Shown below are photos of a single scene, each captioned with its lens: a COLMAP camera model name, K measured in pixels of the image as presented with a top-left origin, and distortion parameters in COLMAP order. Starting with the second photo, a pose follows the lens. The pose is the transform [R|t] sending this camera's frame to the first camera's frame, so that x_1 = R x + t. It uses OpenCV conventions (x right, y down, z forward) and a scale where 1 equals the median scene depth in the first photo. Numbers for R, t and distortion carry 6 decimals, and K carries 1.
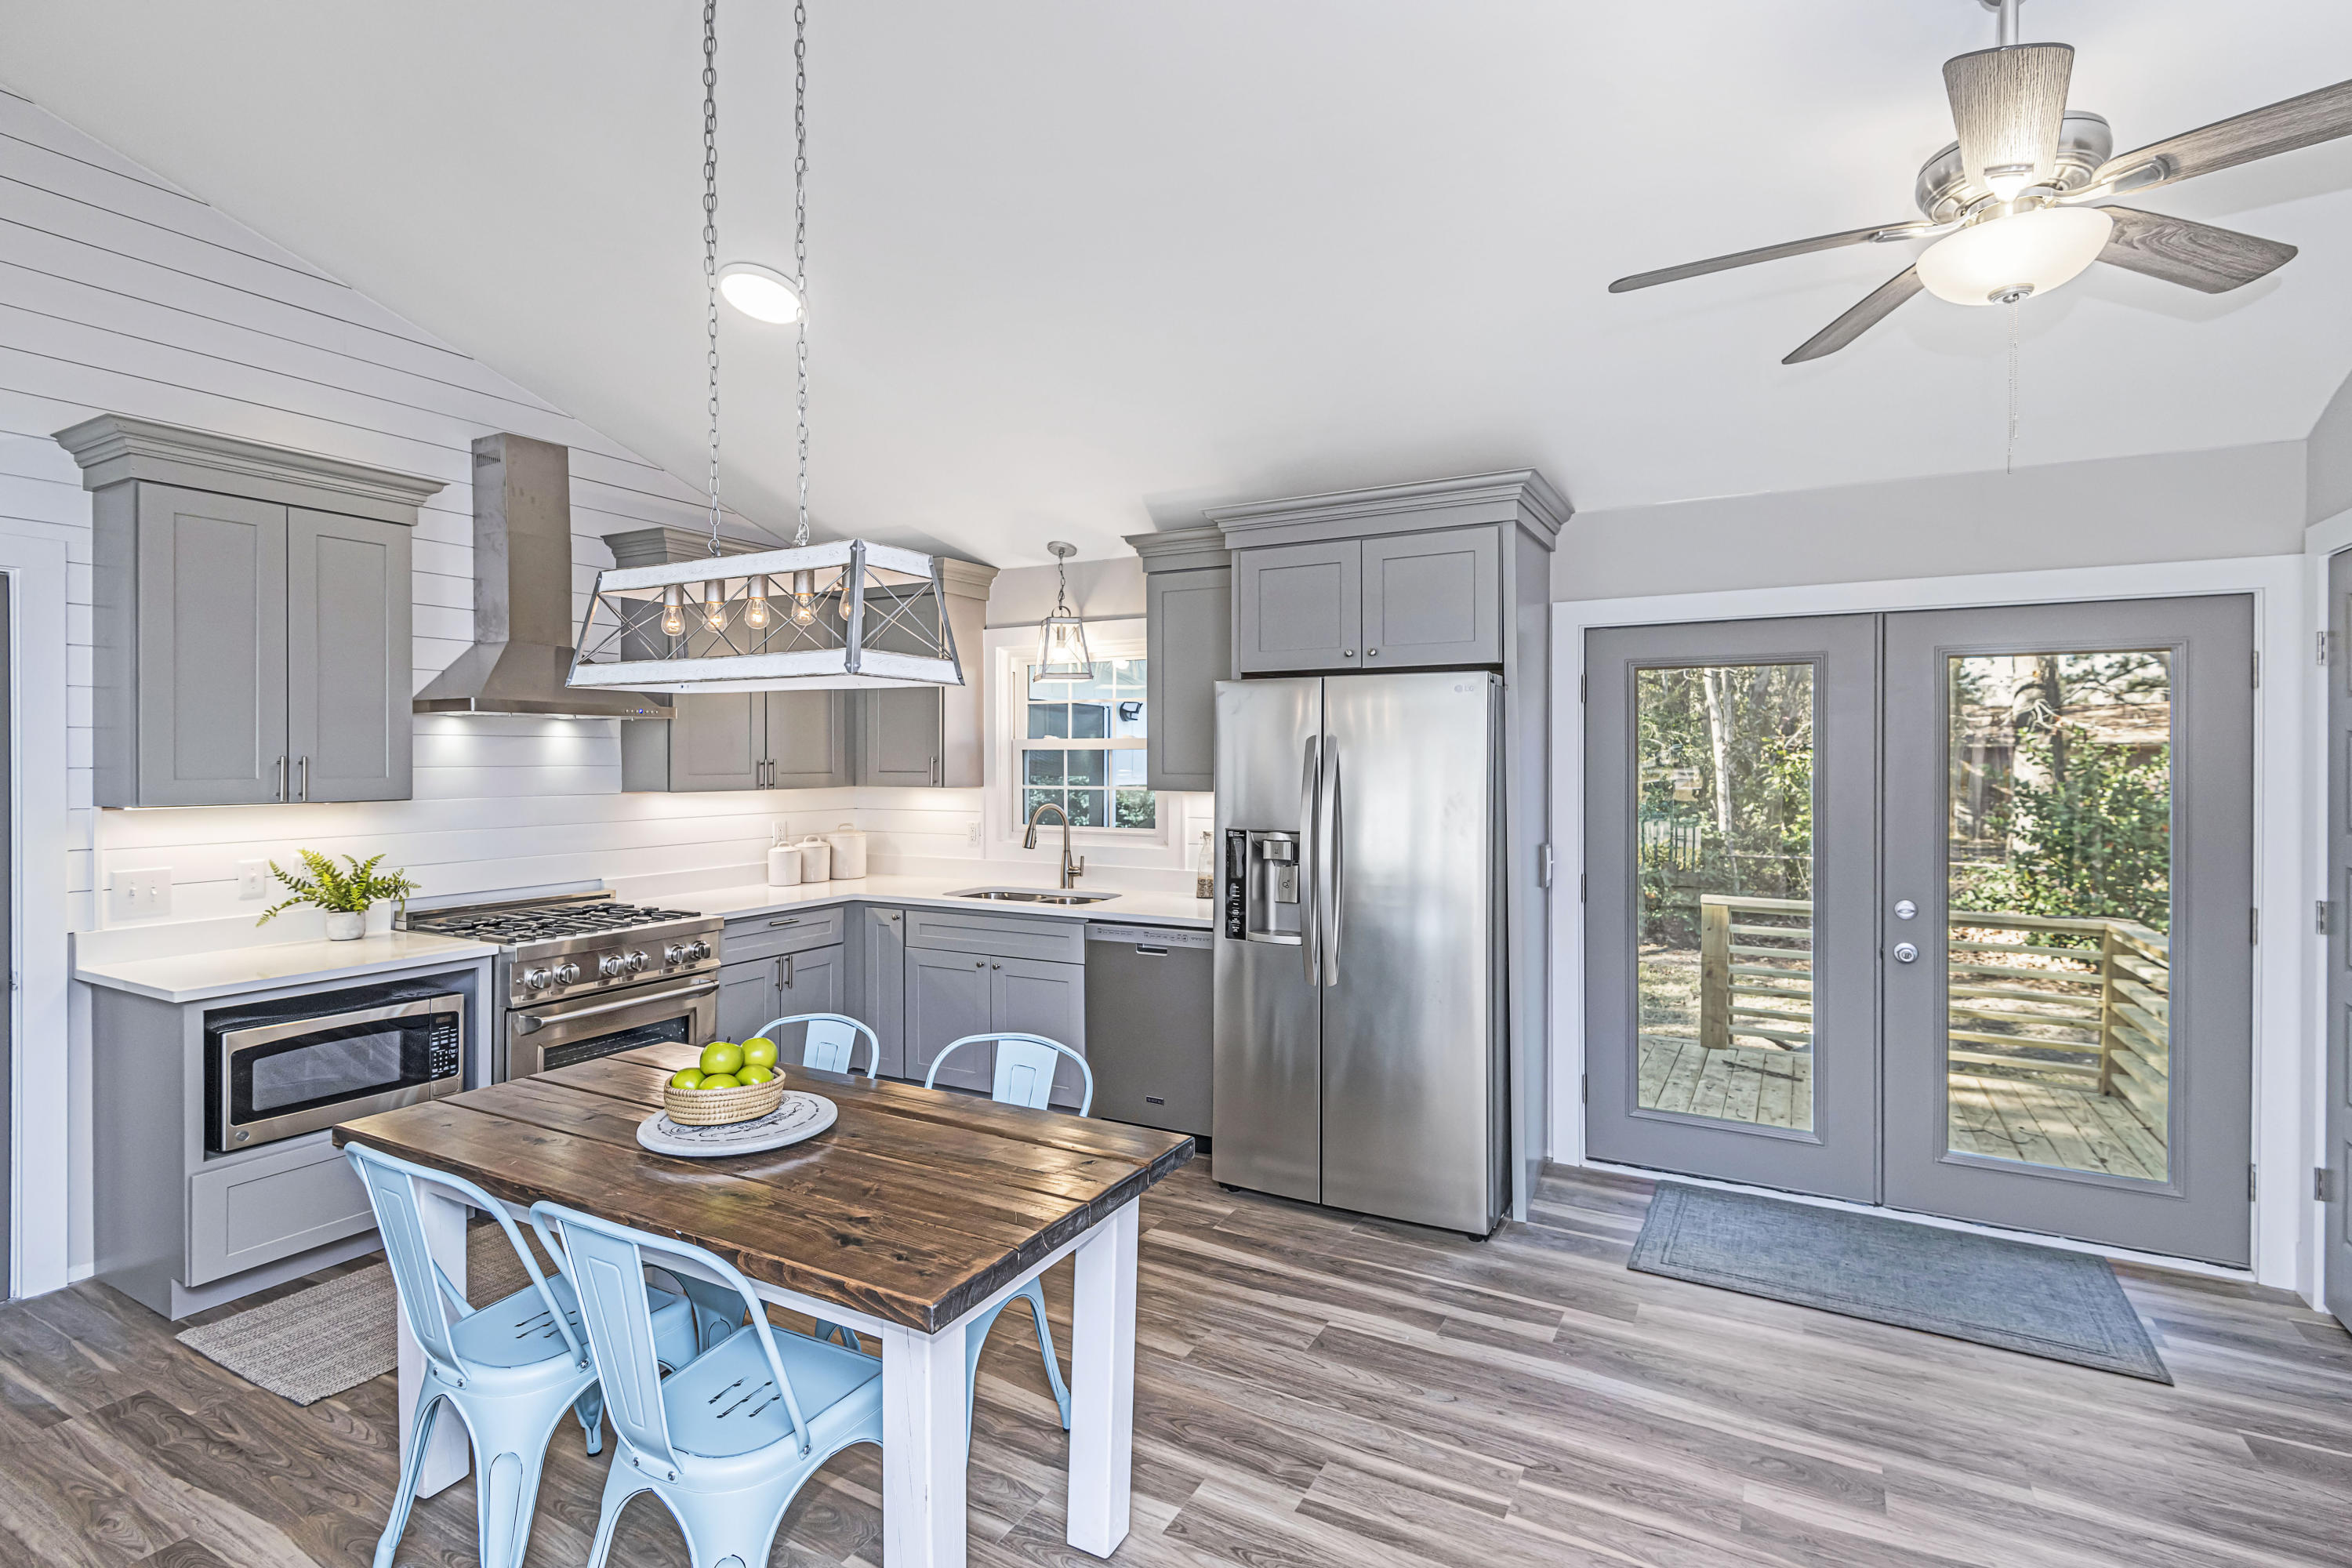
lens RADIAL K [[1095.0, 0, 1198.4], [0, 1095.0, 756.4], [0, 0, 1]] dist [0.013271, -0.009883]
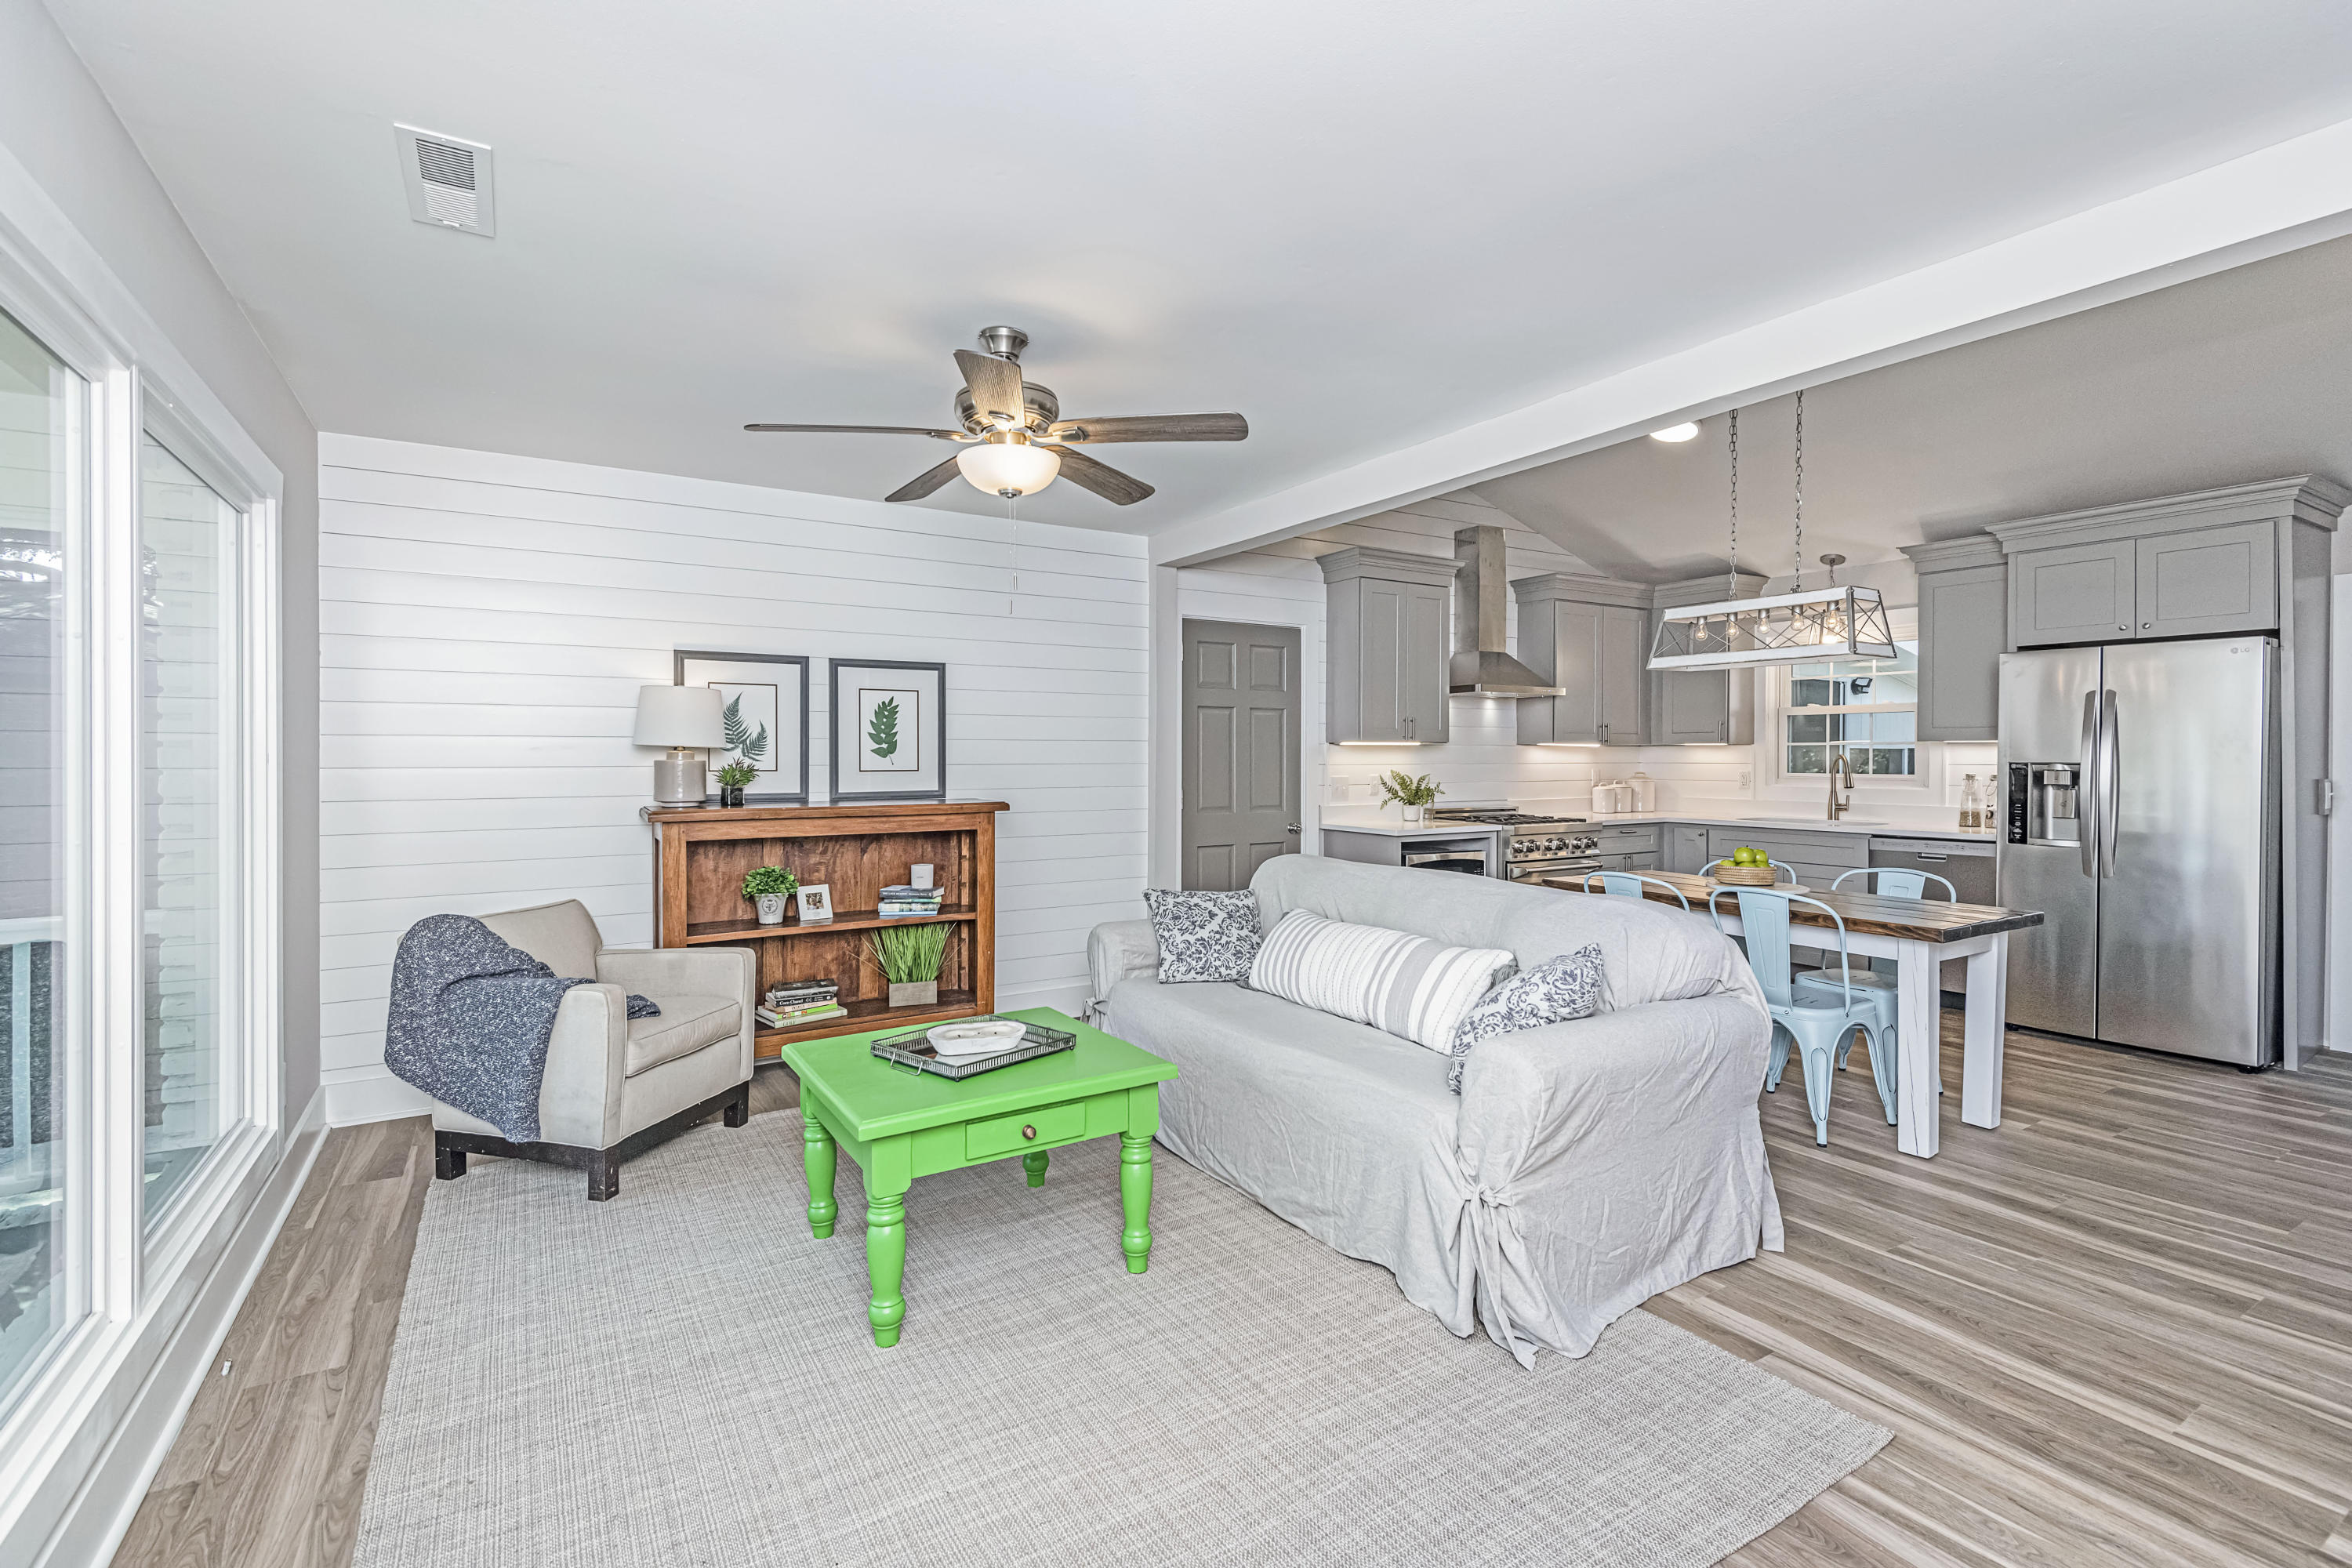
lens RADIAL K [[1095.0, 0, 1247.9], [0, 1095.0, 765.7], [0, 0, 1]] dist [0.013271, -0.009883]
pose [[0.887727, 0.002354, -0.460365, -0.172724], [0.003510, 0.999923, 0.011881, 0.047773], [0.460357, -0.012163, 0.887650, -0.601475]]
